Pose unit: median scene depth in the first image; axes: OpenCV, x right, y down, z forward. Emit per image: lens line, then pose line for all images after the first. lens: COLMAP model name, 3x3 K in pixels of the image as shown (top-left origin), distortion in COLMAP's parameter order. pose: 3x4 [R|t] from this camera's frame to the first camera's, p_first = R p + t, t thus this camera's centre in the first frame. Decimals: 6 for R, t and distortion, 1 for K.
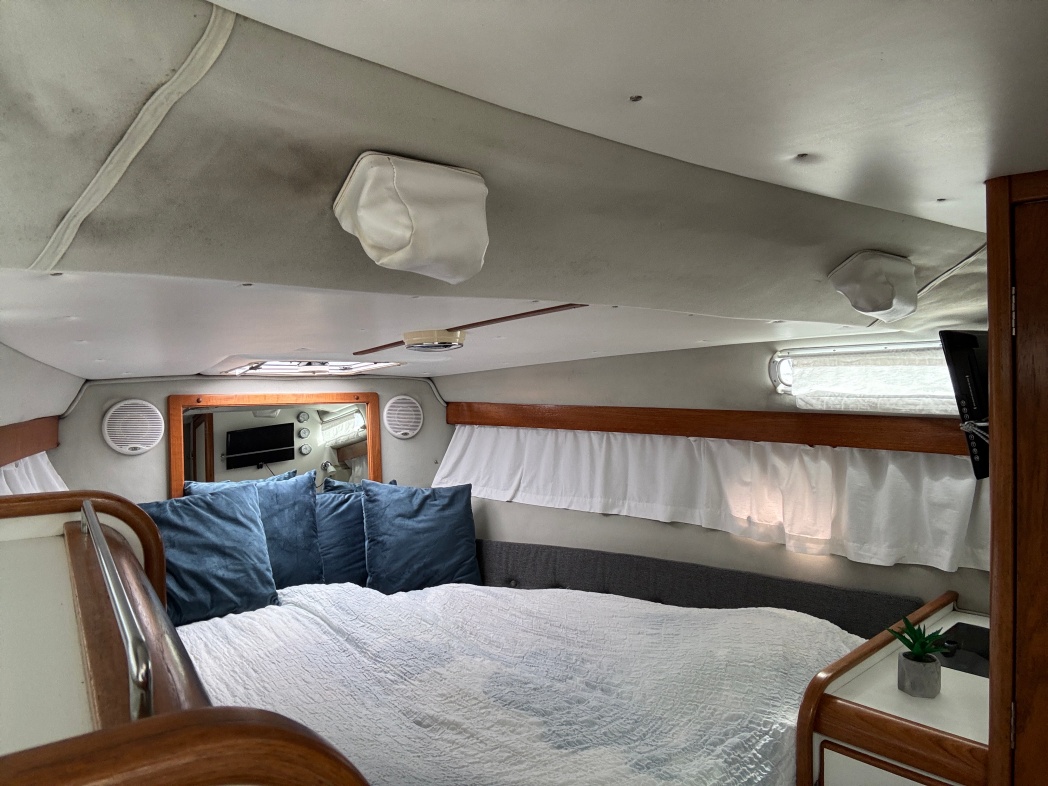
lens RADIAL K [[708.7, 0, 524.0], [0, 708.7, 393.0], [0, 0, 1]] dist [0.166595, -0.267417]
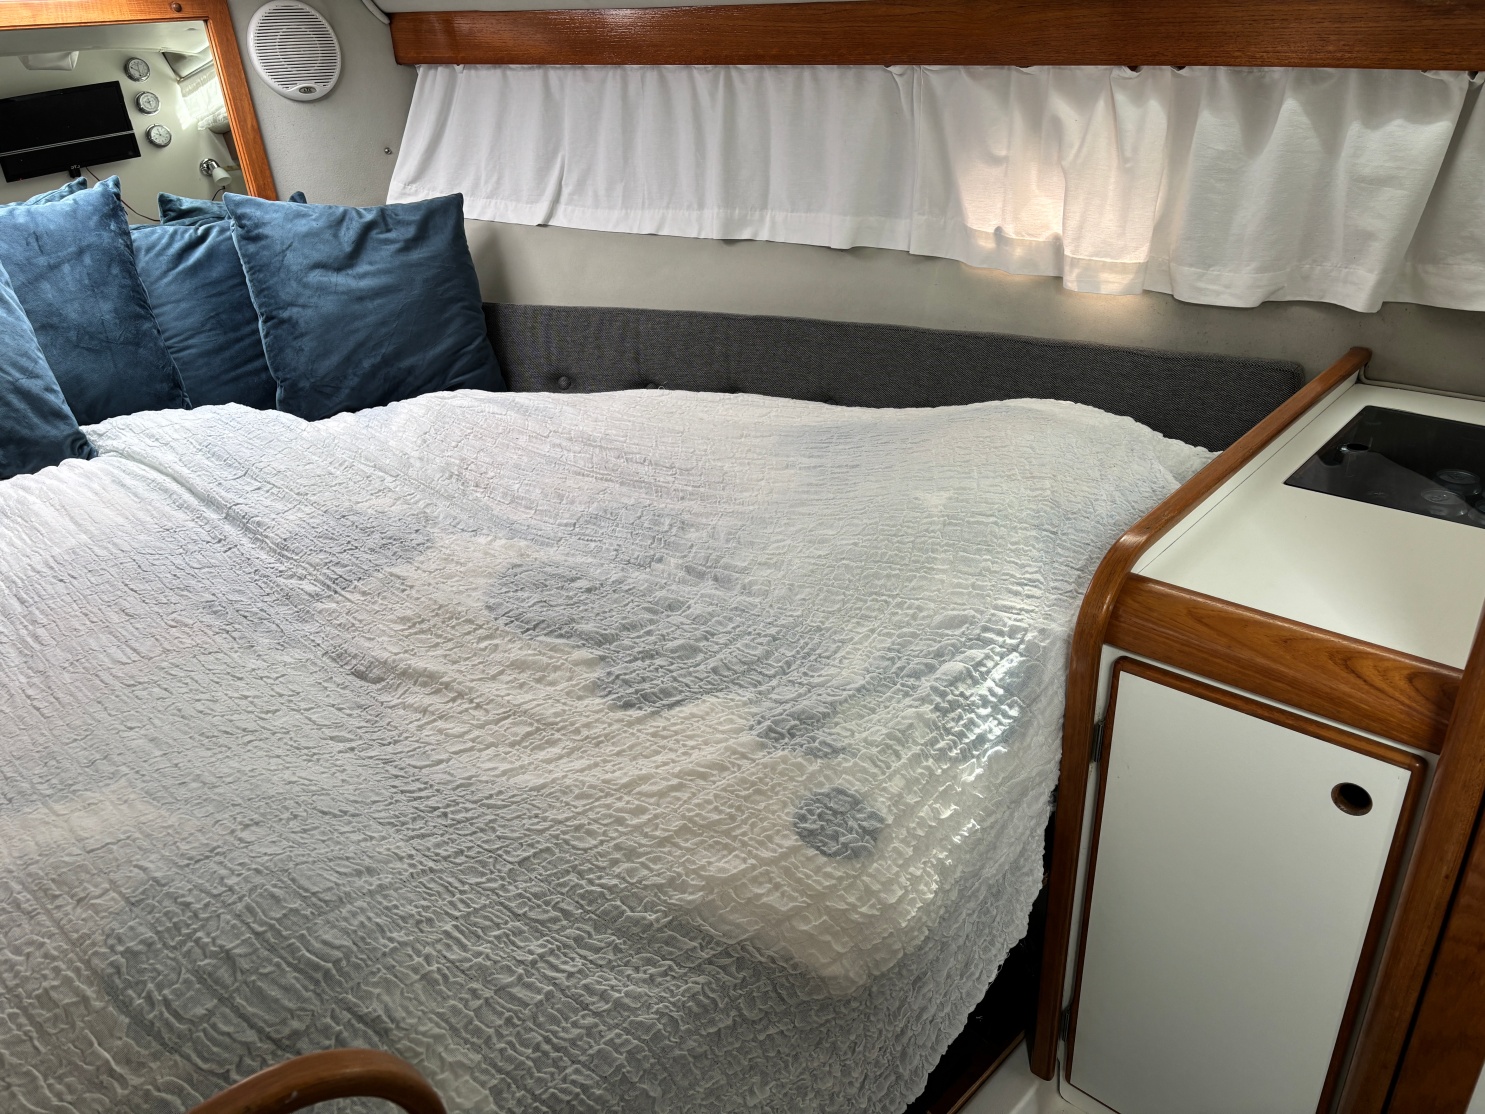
lens RADIAL K [[1123.6, 0, 742.5], [0, 1123.6, 557.0], [0, 0, 1]] dist [0.055089, -0.052569]
pose [[0.993711, -0.079988, 0.078360, 0.051367], [0.038411, 0.900838, 0.432453, 0.028503], [-0.105181, -0.426724, 0.898245, 0.205945]]
